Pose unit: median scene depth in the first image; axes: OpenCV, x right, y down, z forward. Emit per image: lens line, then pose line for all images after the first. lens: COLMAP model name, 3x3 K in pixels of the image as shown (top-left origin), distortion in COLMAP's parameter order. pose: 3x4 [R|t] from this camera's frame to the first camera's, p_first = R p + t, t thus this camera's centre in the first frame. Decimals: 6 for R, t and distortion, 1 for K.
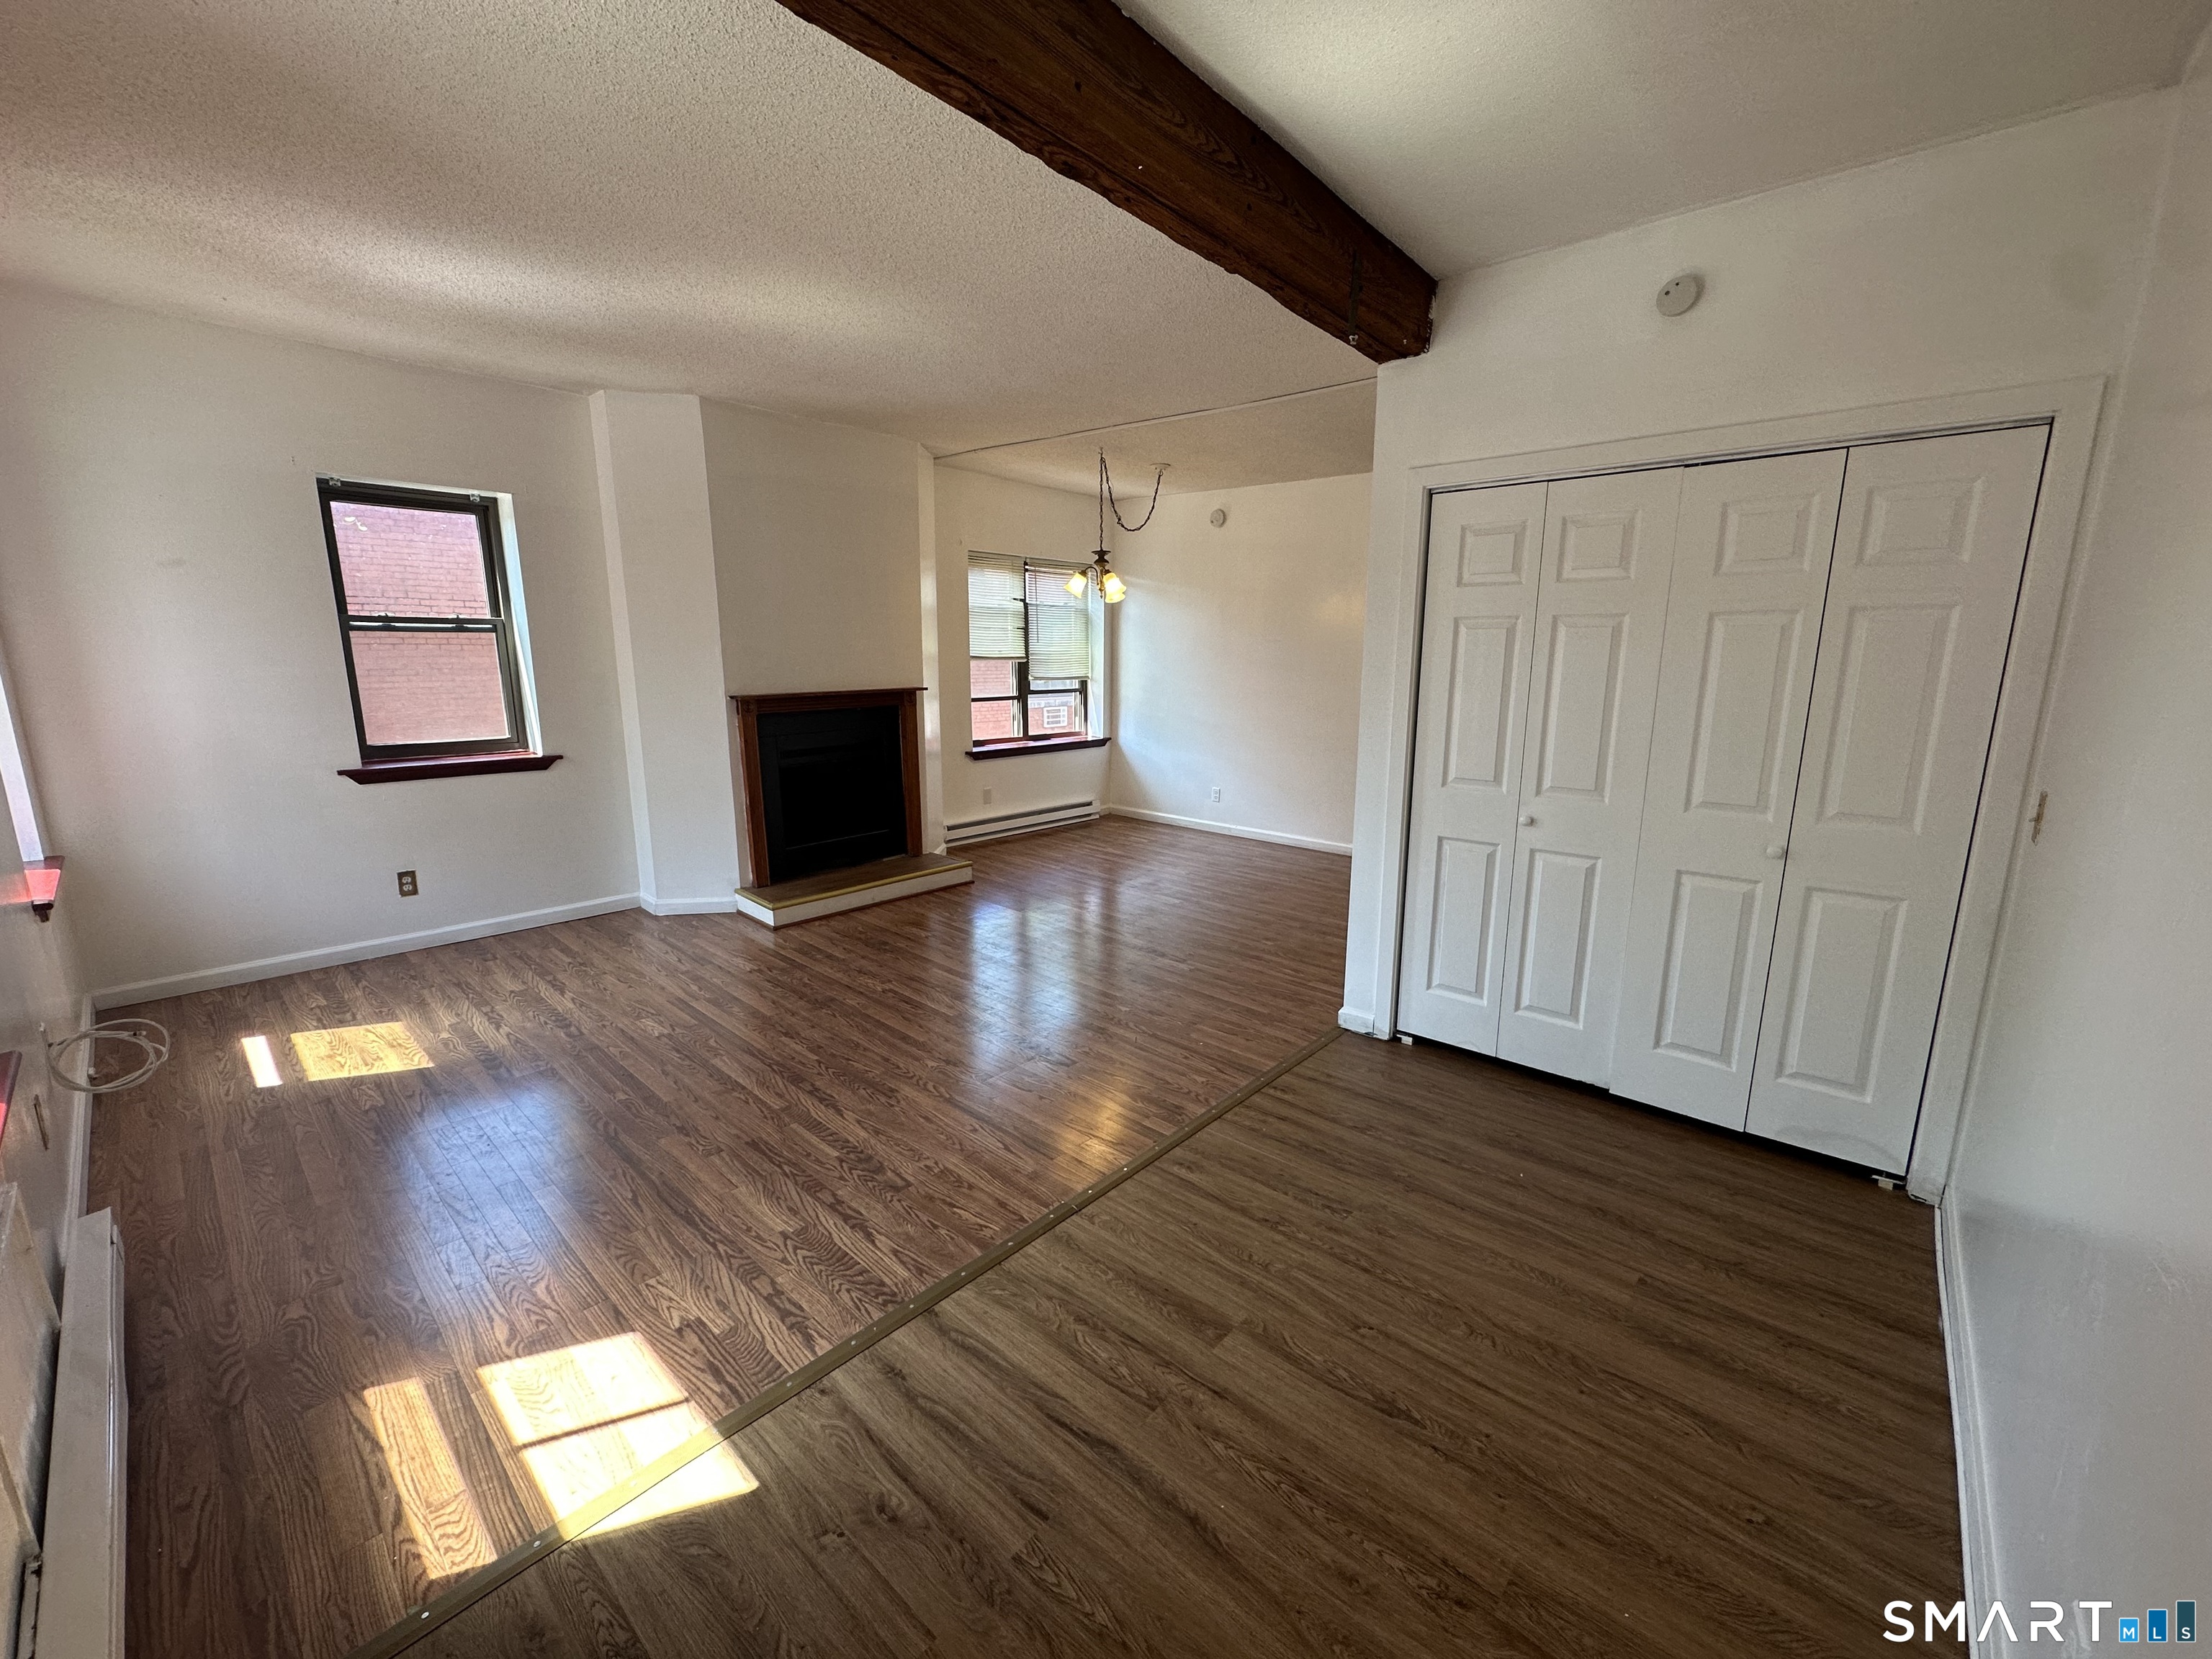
lens RADIAL K [[885.4, 0, 1105.2], [0, 885.4, 828.6], [0, 0, 1]] dist [-0.003401, 0.000545]
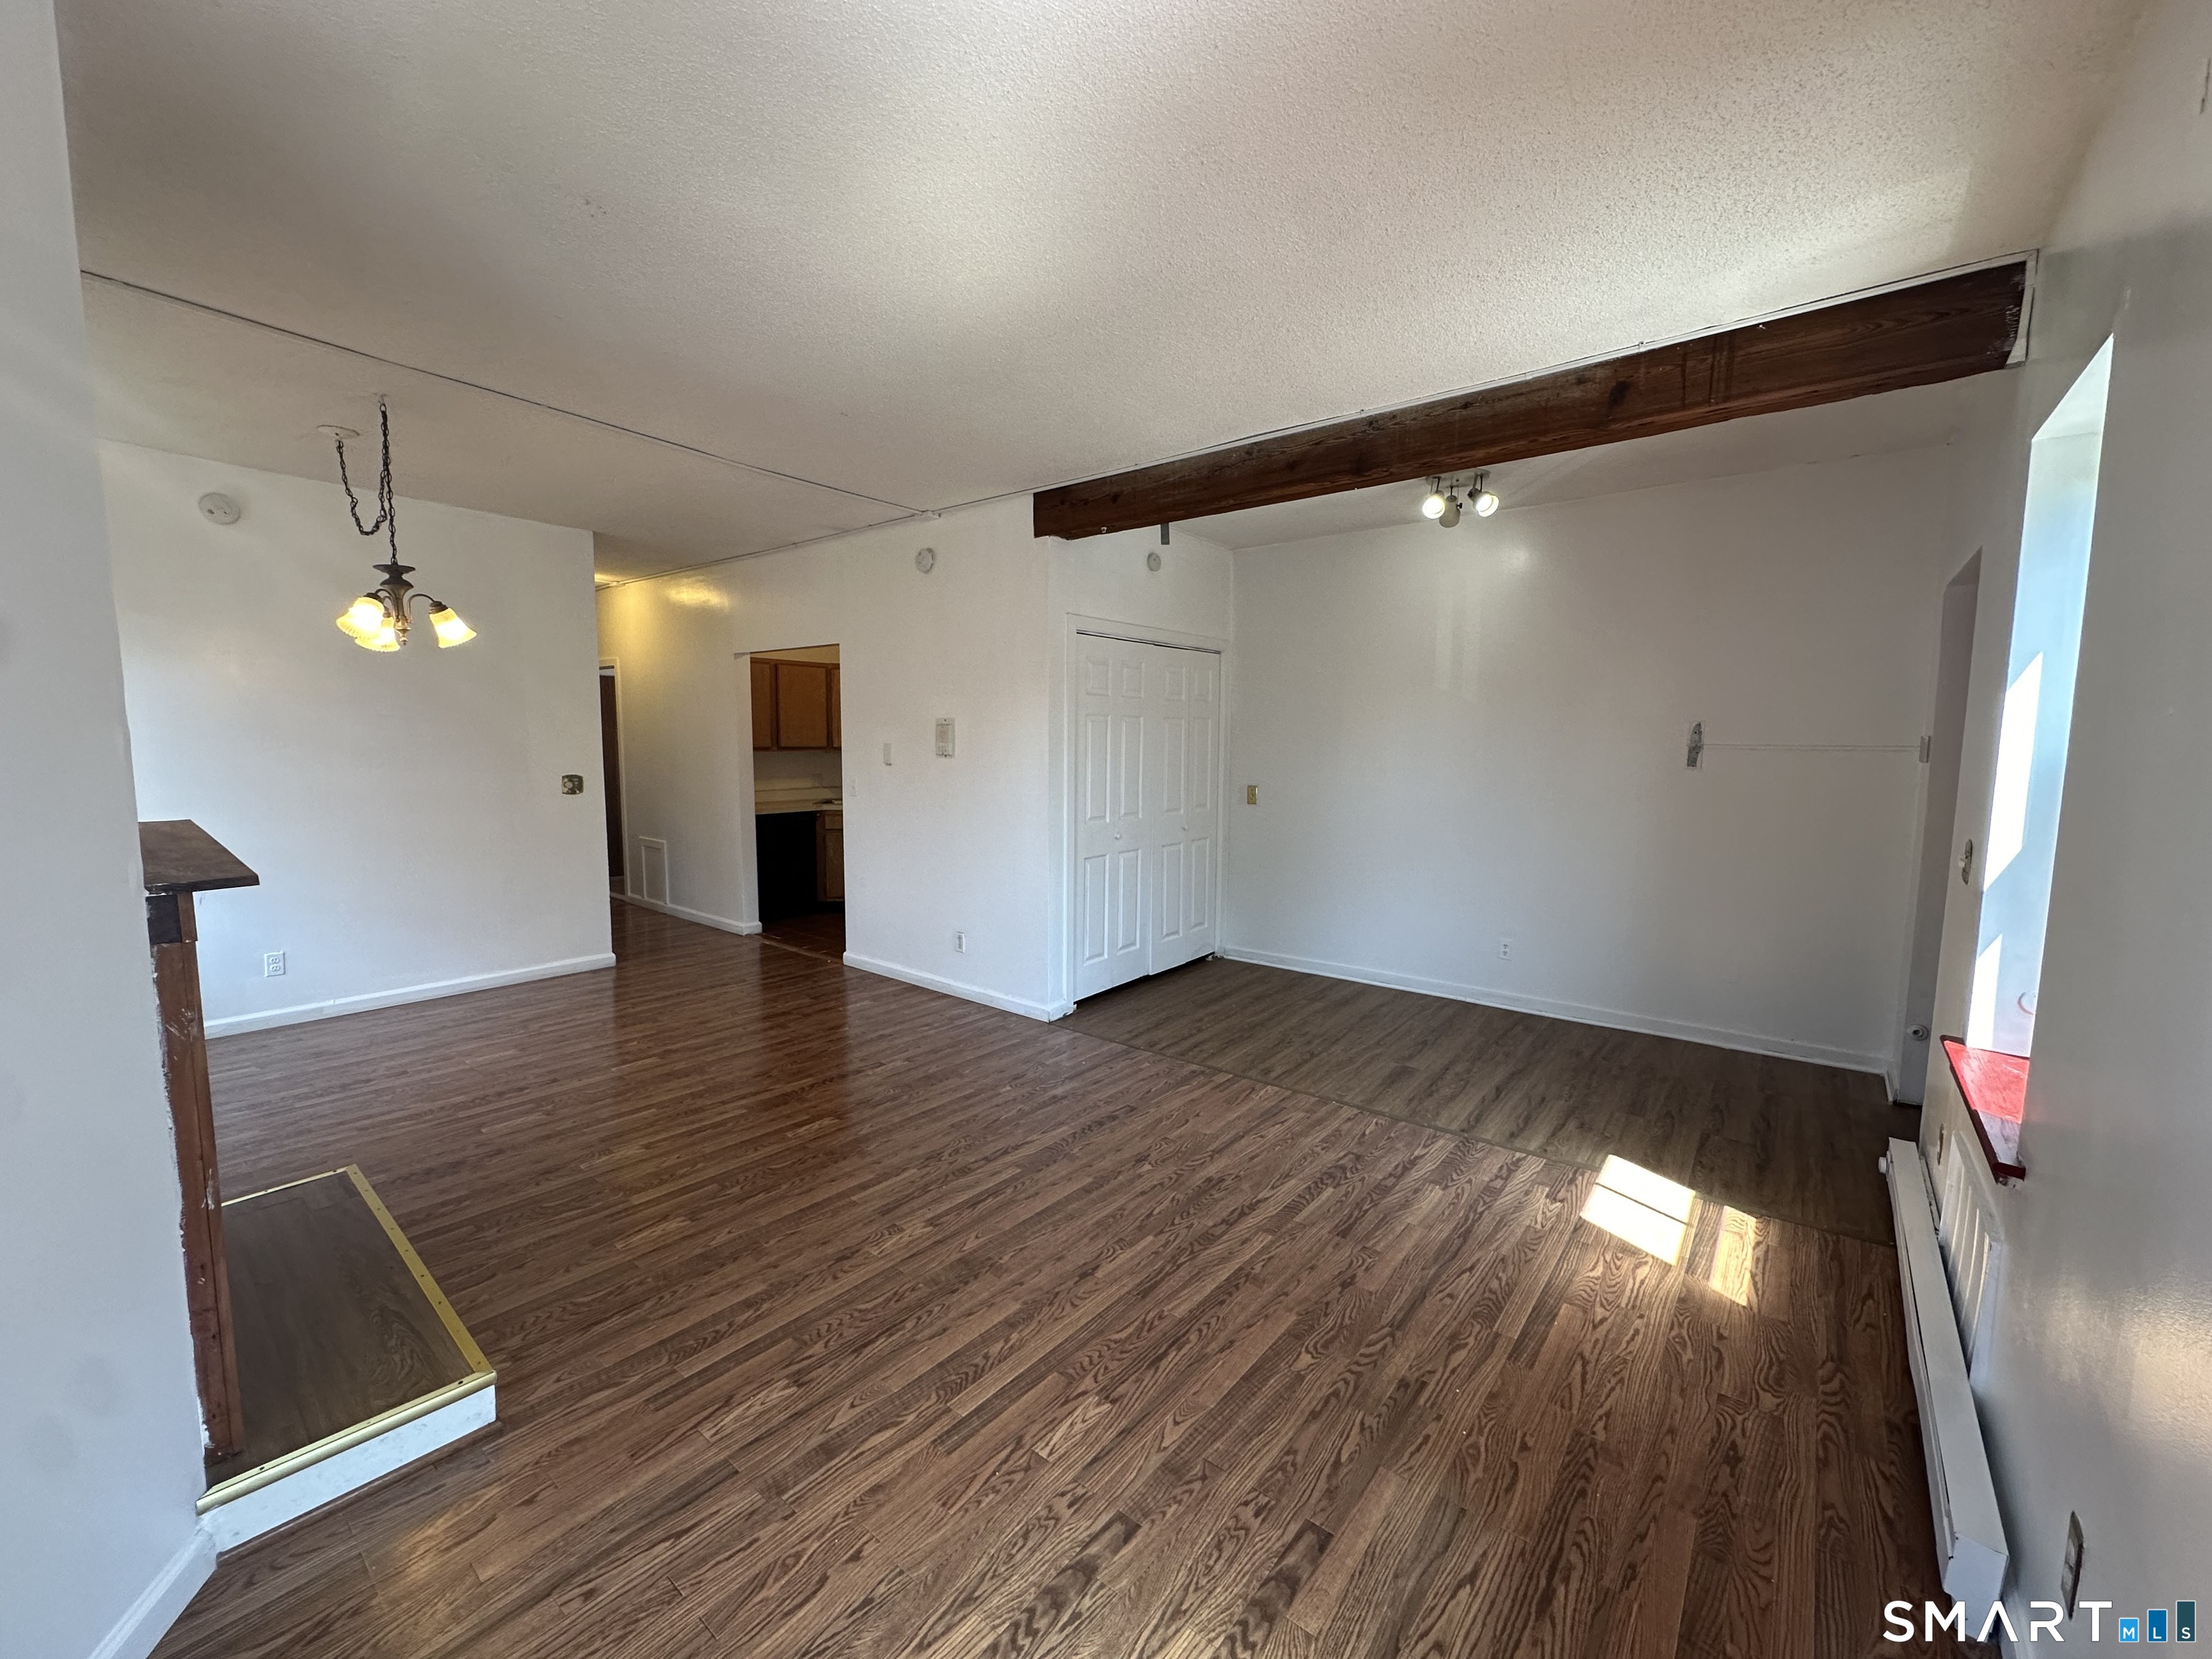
lens RADIAL K [[885.4, 0, 1103.8], [0, 885.4, 827.4], [0, 0, 1]] dist [-0.003401, 0.000545]
pose [[-0.056561, -0.110770, 0.992235, -1.689621], [0.185962, 0.975266, 0.119476, -0.329713], [-0.980928, 0.191275, -0.034563, 1.550053]]
